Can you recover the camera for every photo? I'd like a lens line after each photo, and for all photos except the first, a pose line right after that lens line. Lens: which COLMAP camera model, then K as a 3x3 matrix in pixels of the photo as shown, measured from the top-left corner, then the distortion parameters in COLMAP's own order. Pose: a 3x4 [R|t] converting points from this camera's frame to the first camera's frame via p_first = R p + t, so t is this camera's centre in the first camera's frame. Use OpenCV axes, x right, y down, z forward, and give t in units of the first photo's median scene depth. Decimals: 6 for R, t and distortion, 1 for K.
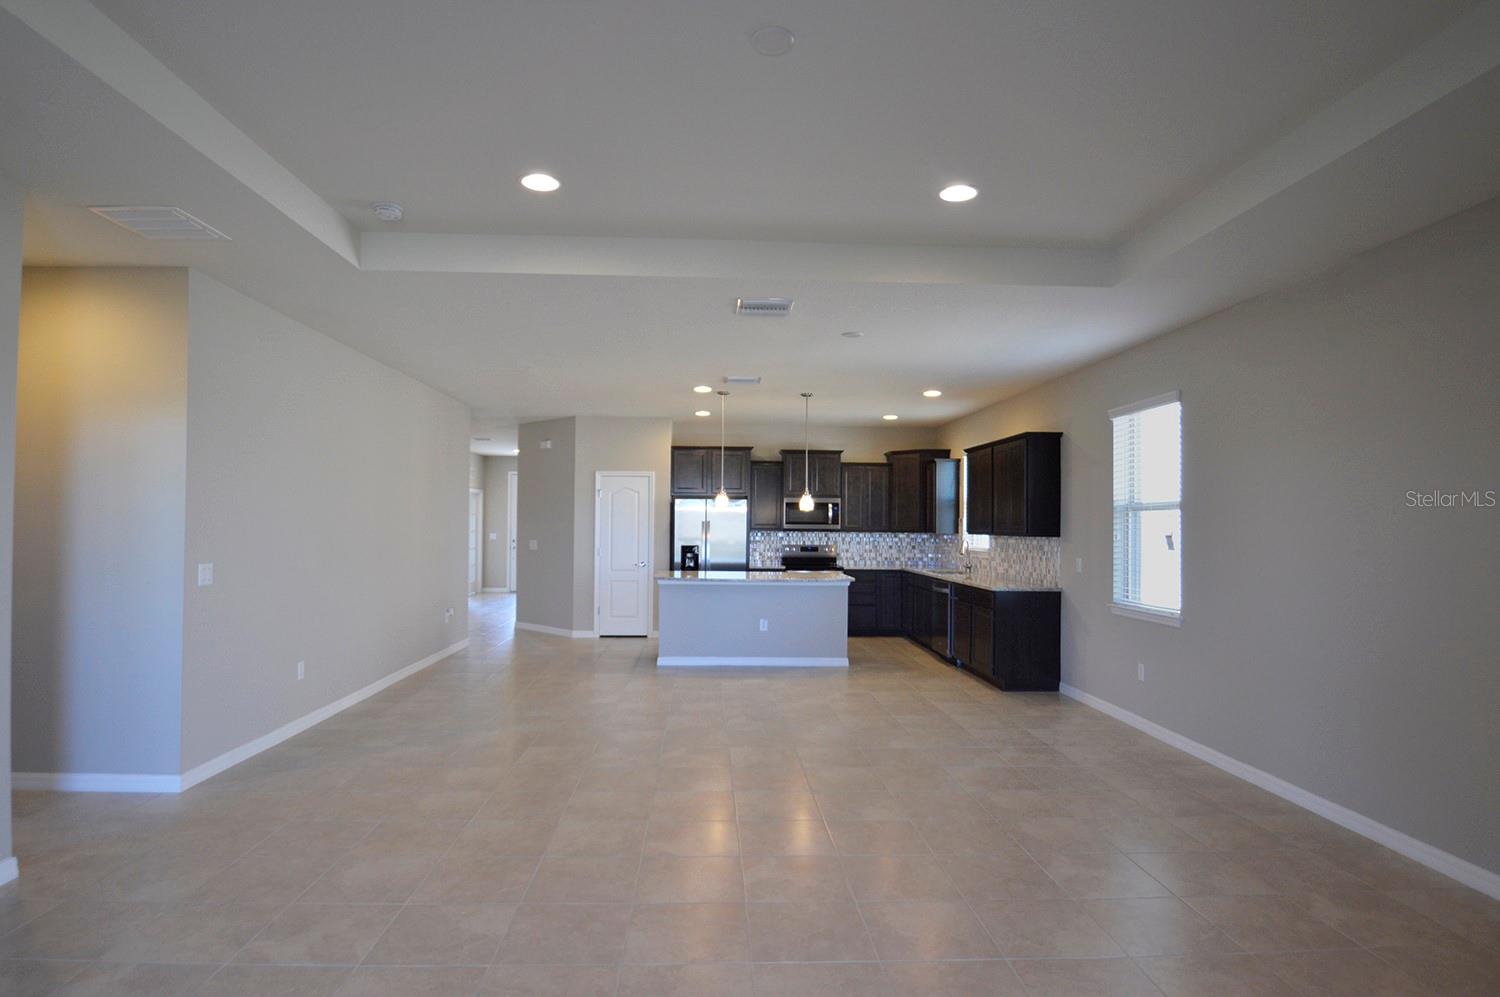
lens RADIAL K [[799.9, 0, 746.1], [0, 799.9, 522.1], [0, 0, 1]] dist [-0.020465, -0.001148]
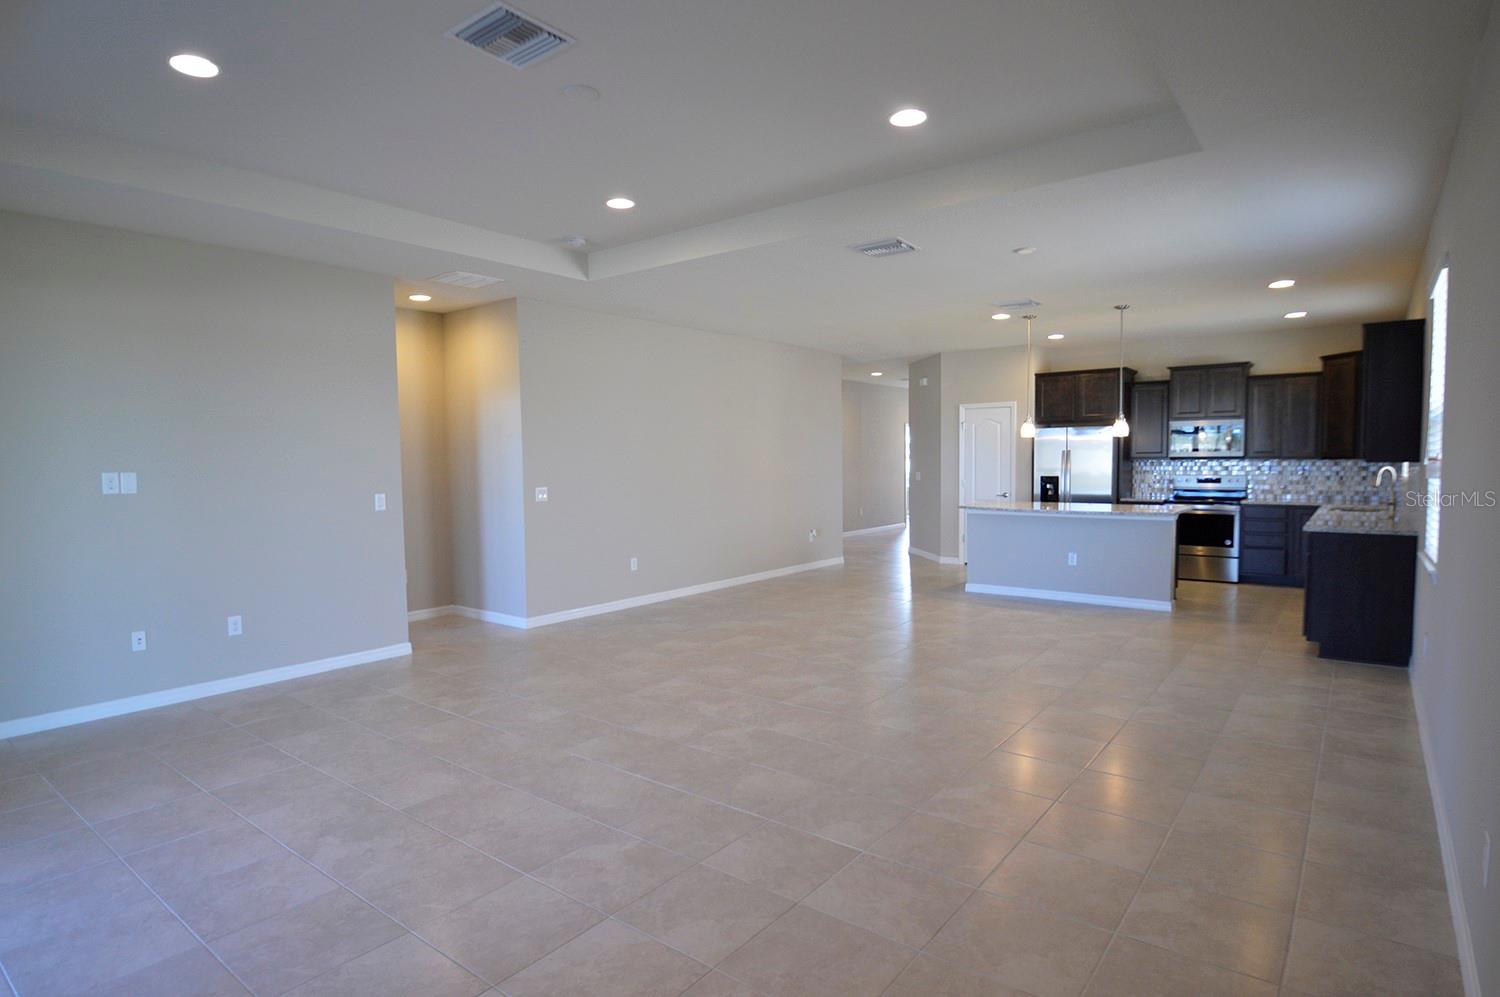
lens RADIAL K [[799.9, 0, 746.1], [0, 799.9, 522.1], [0, 0, 1]] dist [-0.020465, -0.001148]
pose [[0.761708, 0.033120, -0.647073, 0.274536], [0.020644, 0.996945, 0.075329, 0.004347], [0.647591, -0.070736, 0.758697, 0.027451]]
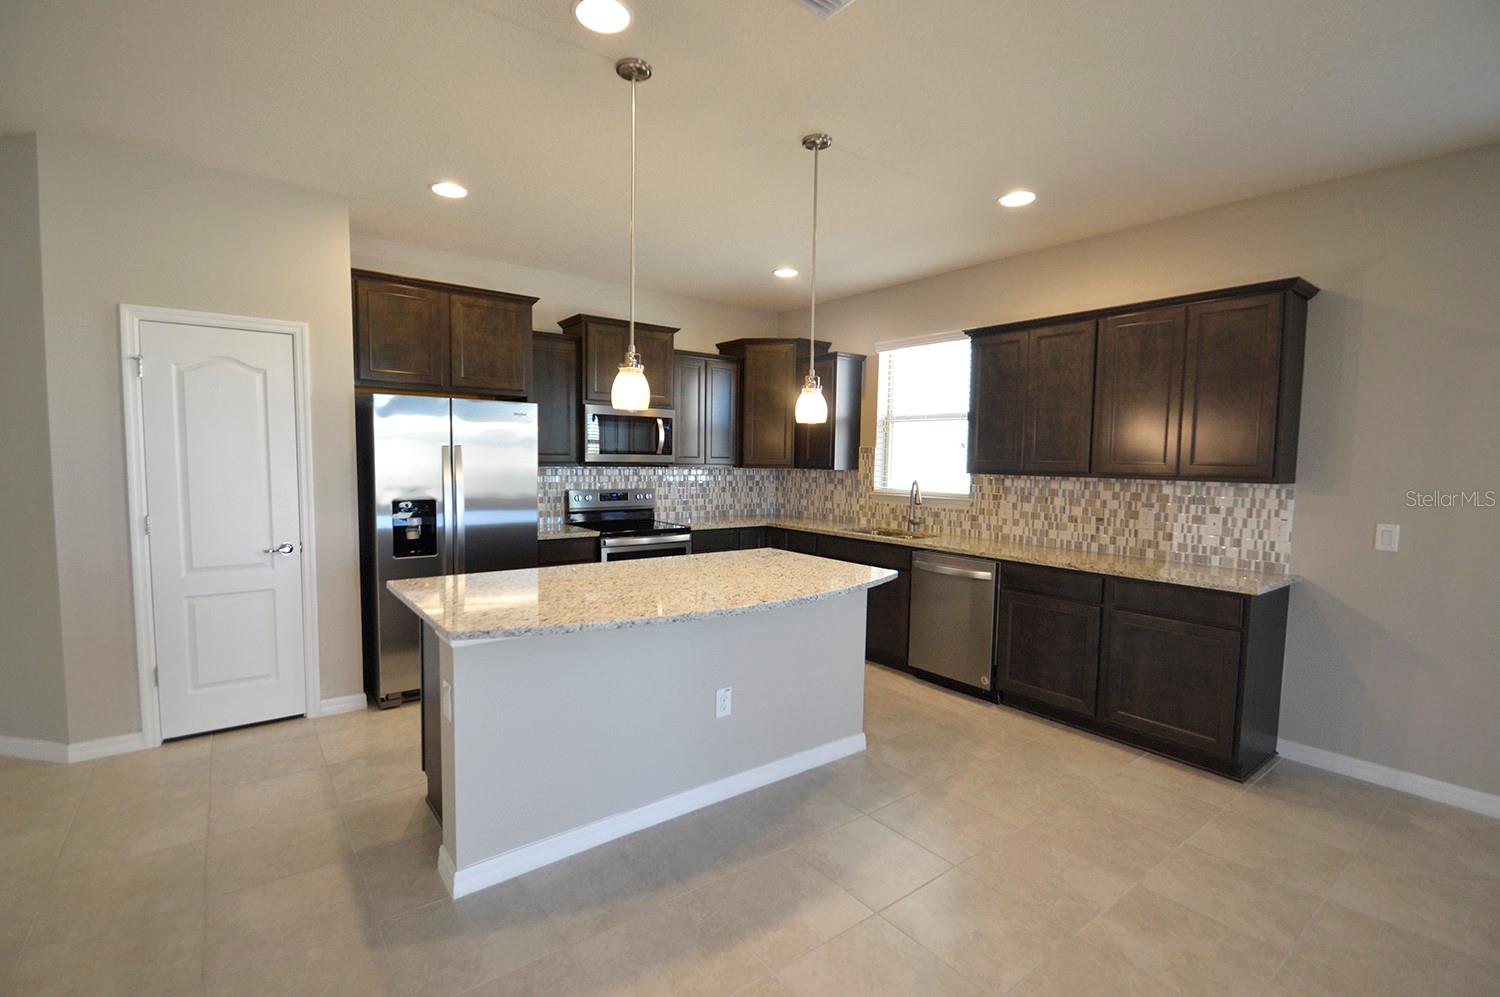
lens RADIAL K [[671.8, 0, 745.5], [0, 671.8, 509.4], [0, 0, 1]] dist [-0.004465, -0.000494]
pose [[0.825490, -0.040047, 0.562994, -0.128535], [-0.008723, 0.996455, 0.083669, 0.001420], [-0.564350, -0.073979, 0.822215, 0.584767]]
